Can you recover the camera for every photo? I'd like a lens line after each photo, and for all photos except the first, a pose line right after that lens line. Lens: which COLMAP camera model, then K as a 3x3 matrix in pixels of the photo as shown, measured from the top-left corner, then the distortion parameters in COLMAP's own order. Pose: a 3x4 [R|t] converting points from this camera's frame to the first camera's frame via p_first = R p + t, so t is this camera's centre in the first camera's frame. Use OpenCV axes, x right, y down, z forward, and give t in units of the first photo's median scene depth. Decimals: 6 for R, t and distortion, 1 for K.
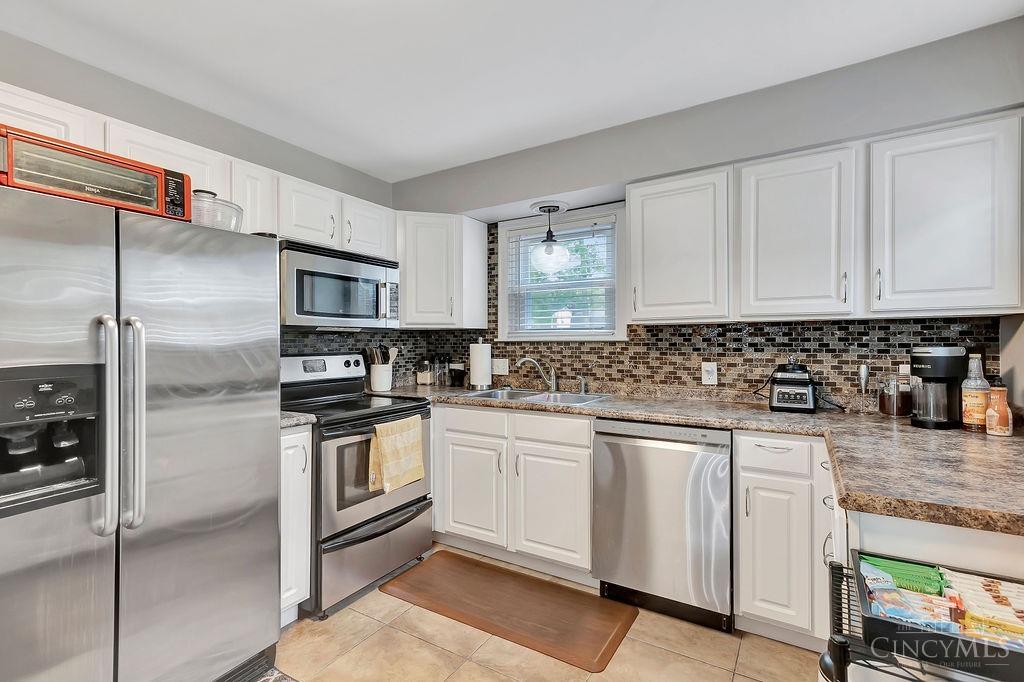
lens RADIAL K [[468.6, 0, 517.9], [0, 468.6, 342.0], [0, 0, 1]] dist [0.024033, -0.000950]
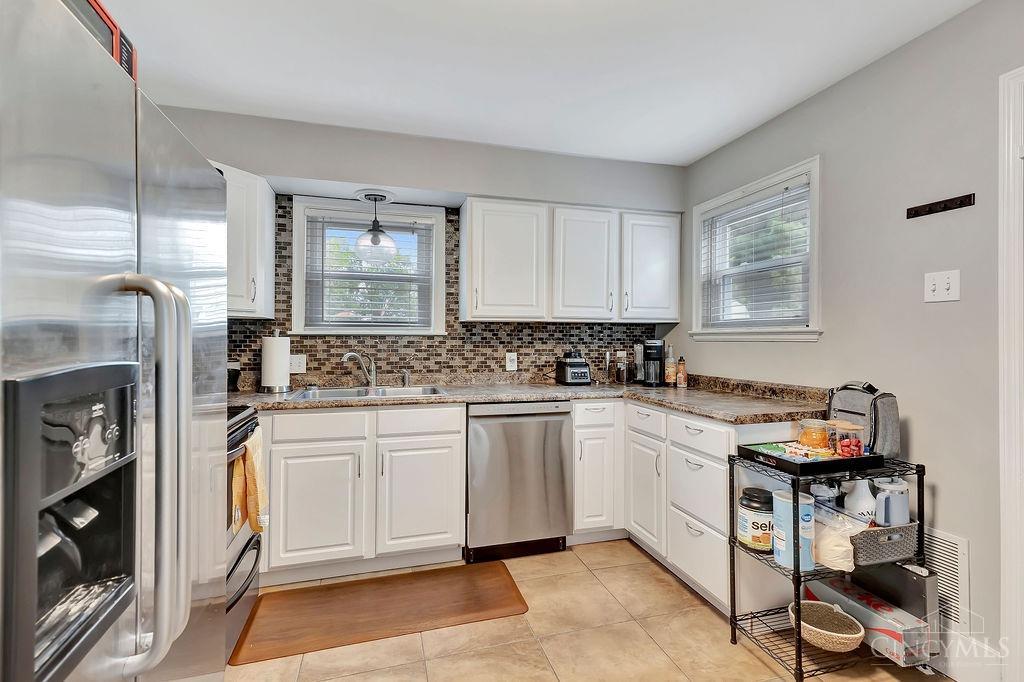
lens RADIAL K [[468.6, 0, 517.2], [0, 468.6, 338.0], [0, 0, 1]] dist [0.024033, -0.000950]
pose [[0.675495, 0.005121, 0.737346, -0.505888], [-0.006004, 0.999981, -0.001445, 0.005466], [-0.737340, -0.003451, 0.675513, 0.147781]]
